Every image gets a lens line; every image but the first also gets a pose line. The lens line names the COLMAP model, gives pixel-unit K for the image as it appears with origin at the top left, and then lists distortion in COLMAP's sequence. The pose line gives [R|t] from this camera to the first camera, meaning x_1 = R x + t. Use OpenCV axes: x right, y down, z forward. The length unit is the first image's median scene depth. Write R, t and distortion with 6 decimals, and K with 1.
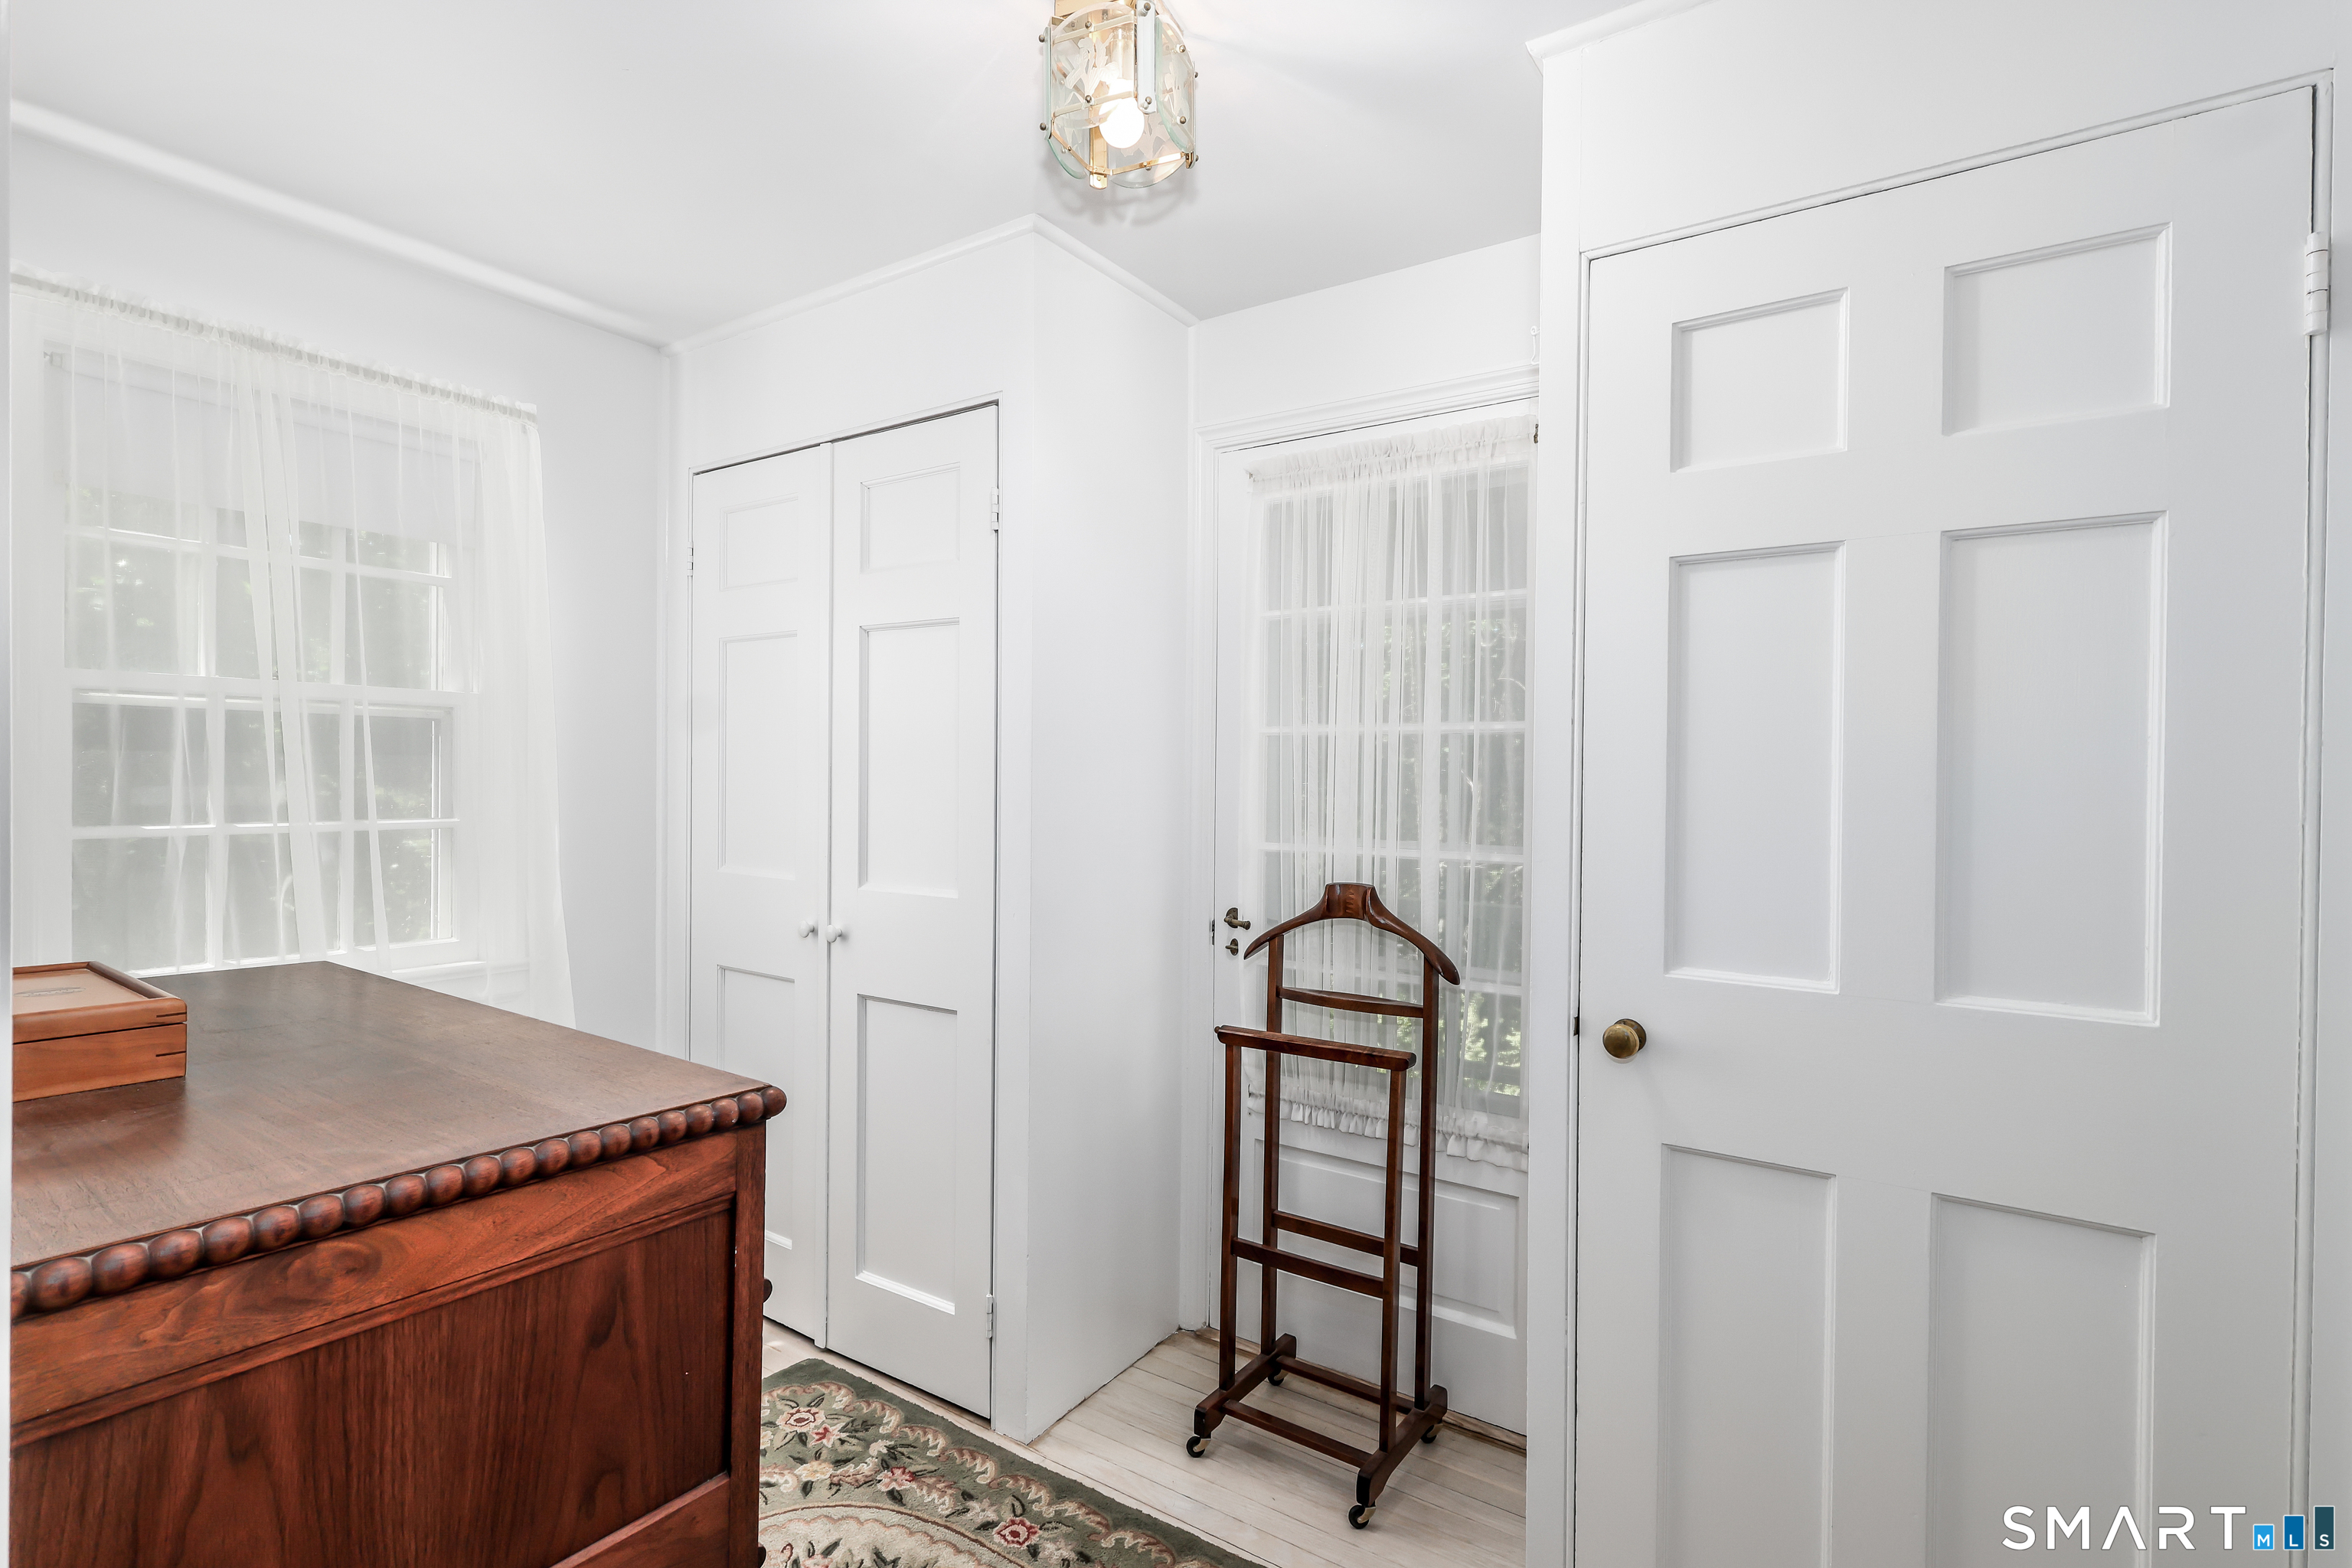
lens RADIAL K [[1138.5, 0, 1176.8], [0, 1138.5, 780.4], [0, 0, 1]] dist [-0.004236, -0.000147]
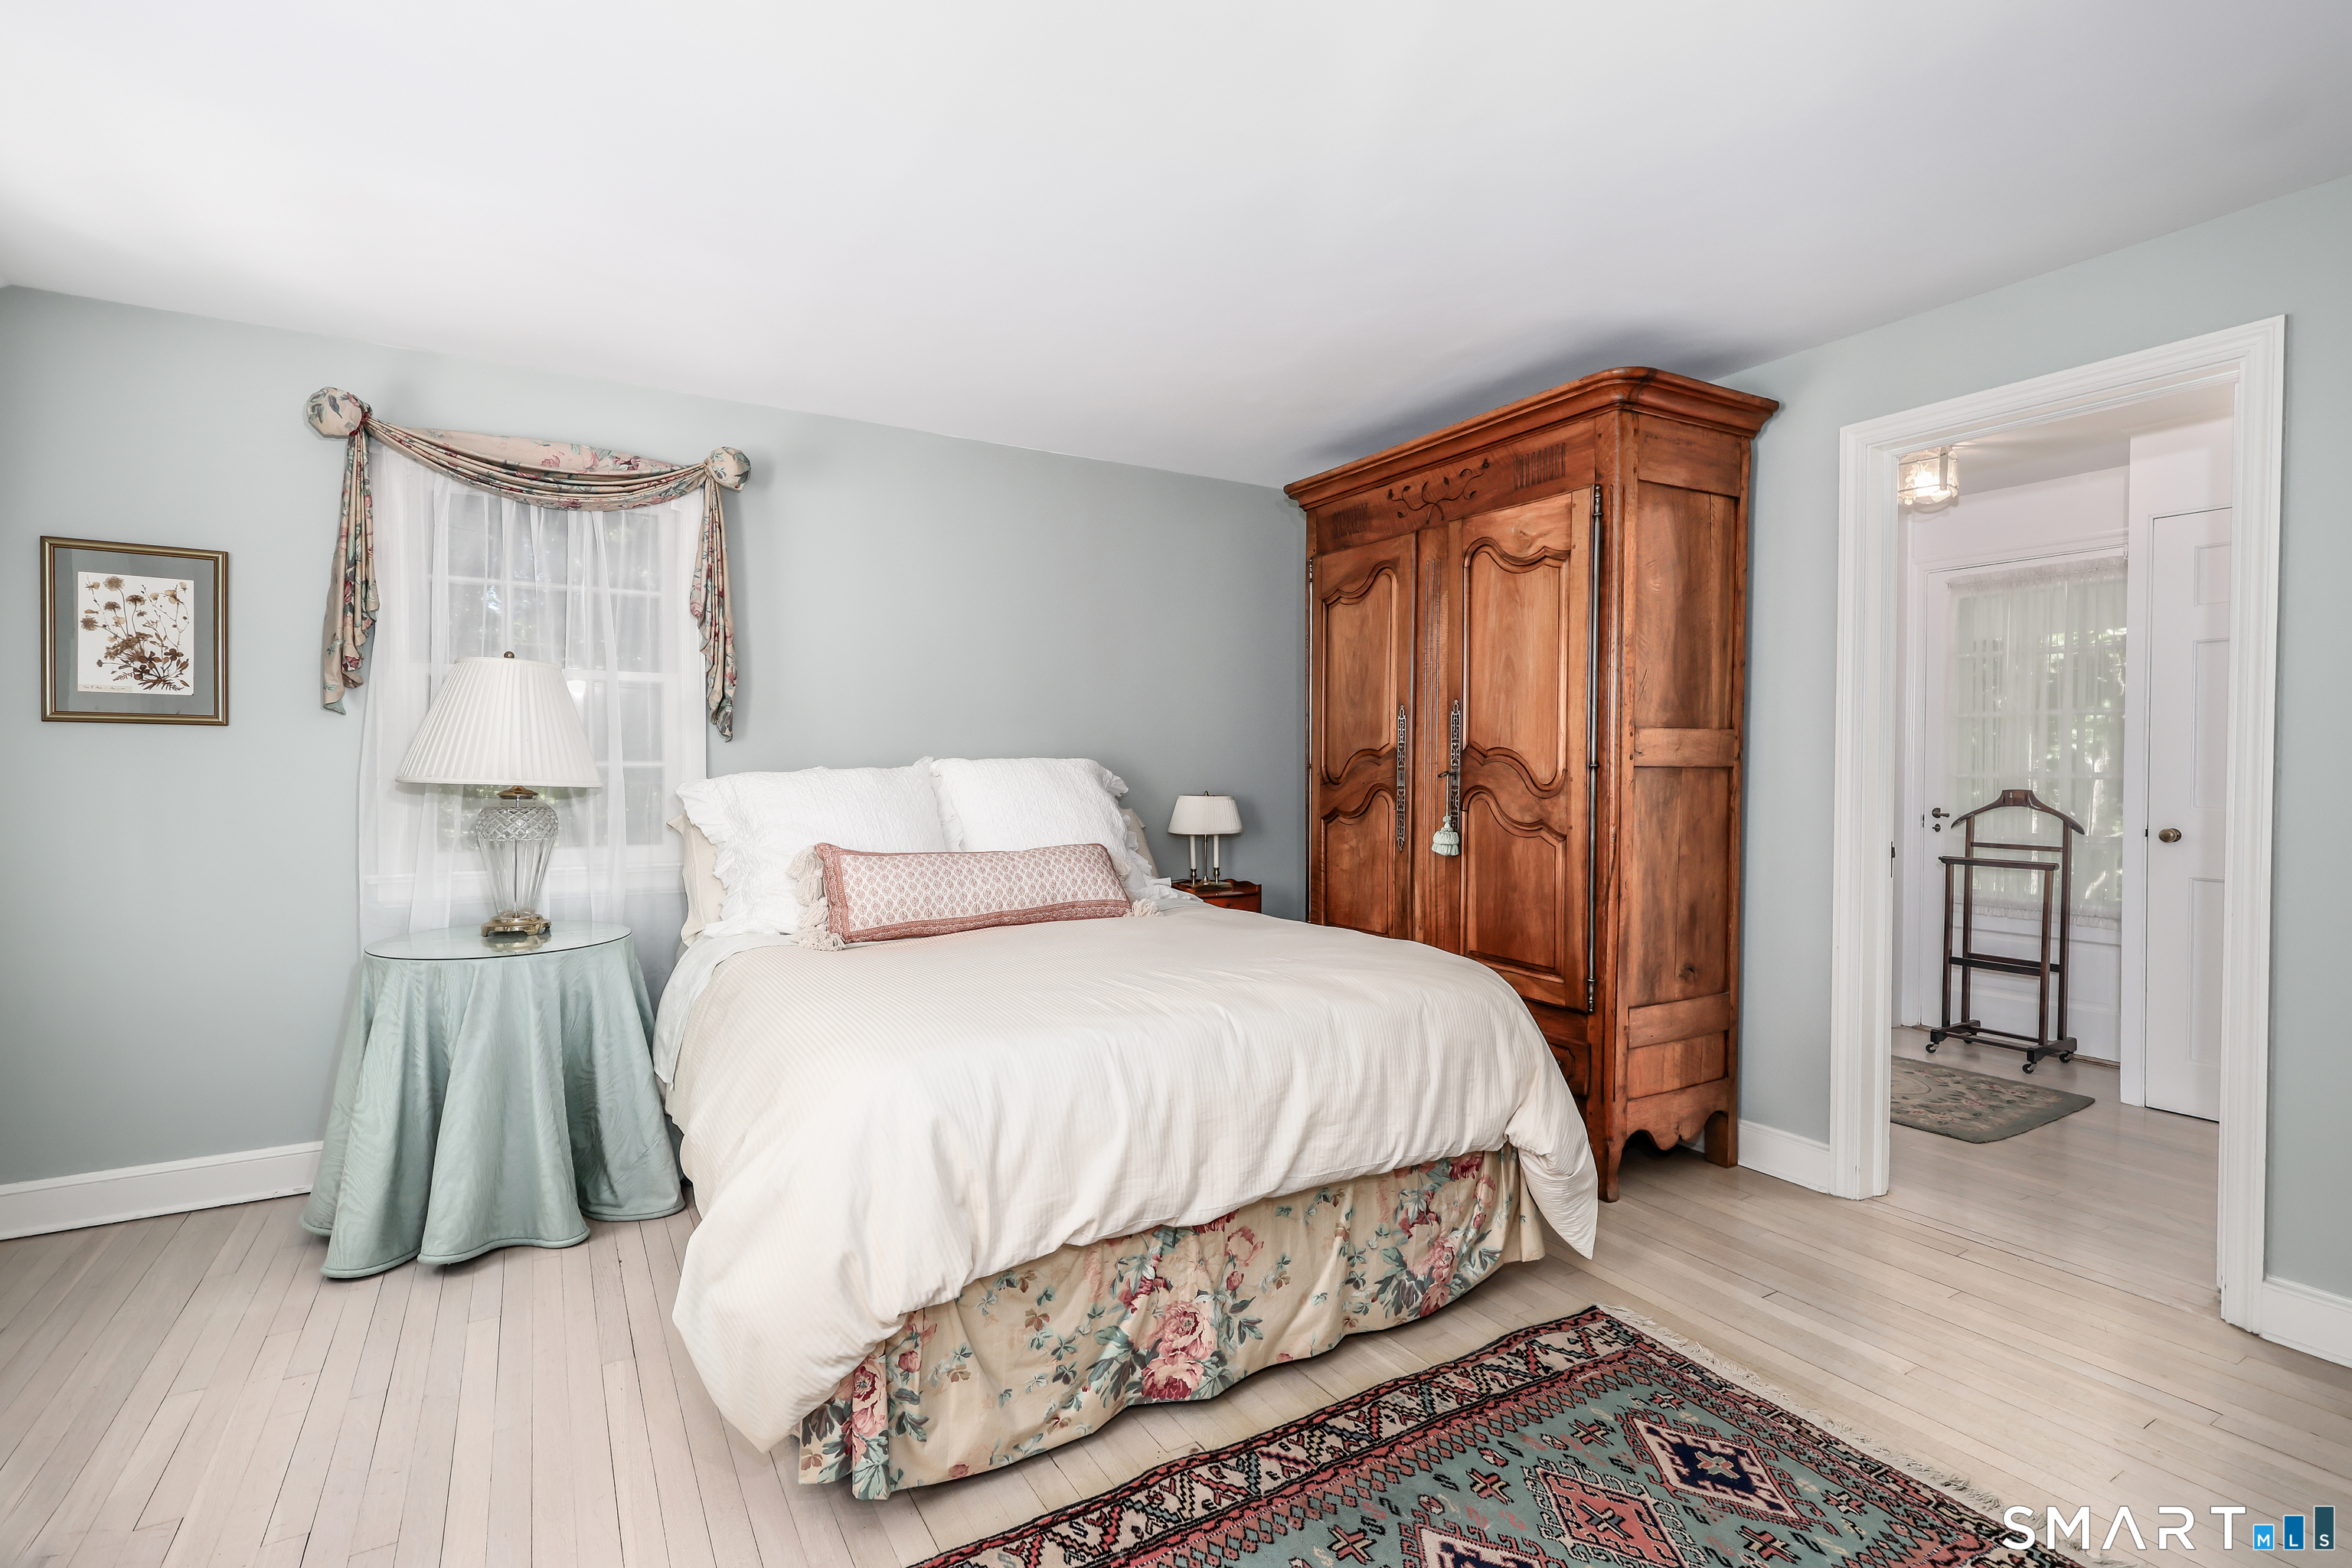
lens RADIAL K [[1082.5, 0, 1159.9], [0, 1082.5, 781.8], [0, 0, 1]] dist [-0.006988, 0.000180]
pose [[0.893348, -0.002956, -0.449356, -0.358678], [0.003235, 0.999995, -0.000147, 0.074348], [0.449354, -0.001323, 0.893353, -1.446041]]
